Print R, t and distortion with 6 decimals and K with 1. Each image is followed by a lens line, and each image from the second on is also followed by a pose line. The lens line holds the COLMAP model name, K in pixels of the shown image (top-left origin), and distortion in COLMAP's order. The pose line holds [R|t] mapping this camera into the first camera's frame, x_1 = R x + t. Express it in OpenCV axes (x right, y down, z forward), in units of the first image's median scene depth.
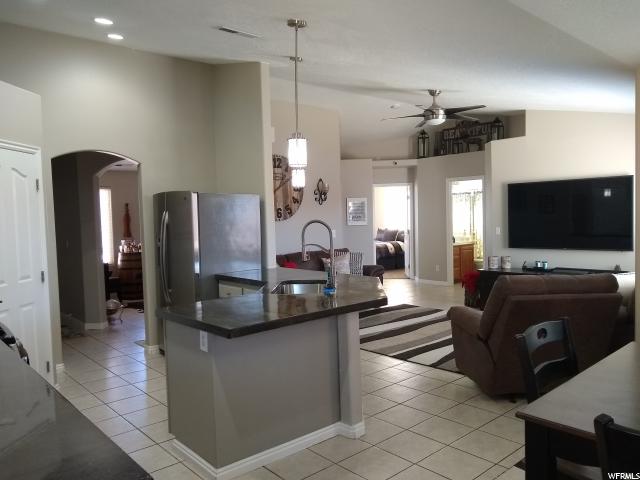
lens RADIAL K [[507.8, 0, 319.0], [0, 507.8, 239.4], [0, 0, 1]] dist [-0.000822, 0.000288]
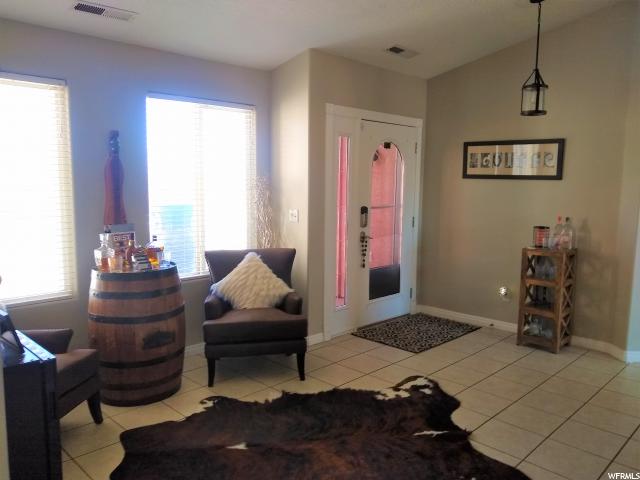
lens RADIAL K [[507.8, 0, 324.5], [0, 507.8, 240.5], [0, 0, 1]] dist [-0.000822, 0.000288]
pose [[0.998708, 0.017164, 0.047840, -0.249670], [-0.020131, 0.997859, 0.062233, -0.018676], [-0.046669, -0.063115, 0.996914, 0.640098]]
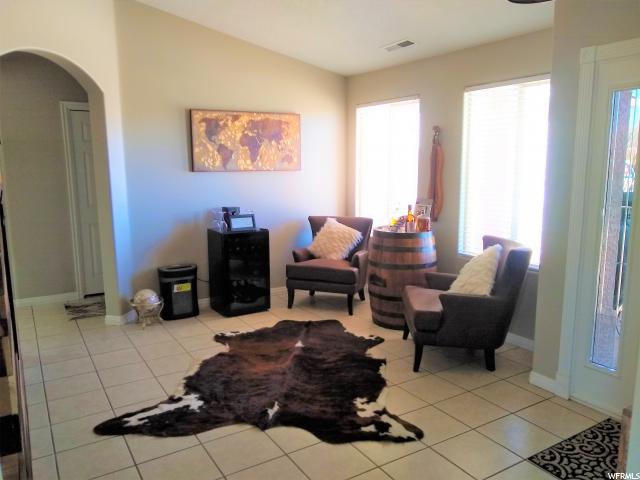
lens RADIAL K [[507.8, 0, 323.7], [0, 507.8, 240.8], [0, 0, 1]] dist [-0.000822, 0.000288]
pose [[-0.194157, 0.169388, -0.966235, 0.100880], [-0.046876, 0.982252, 0.181616, -0.047071], [0.979850, 0.080555, -0.182771, 1.000320]]
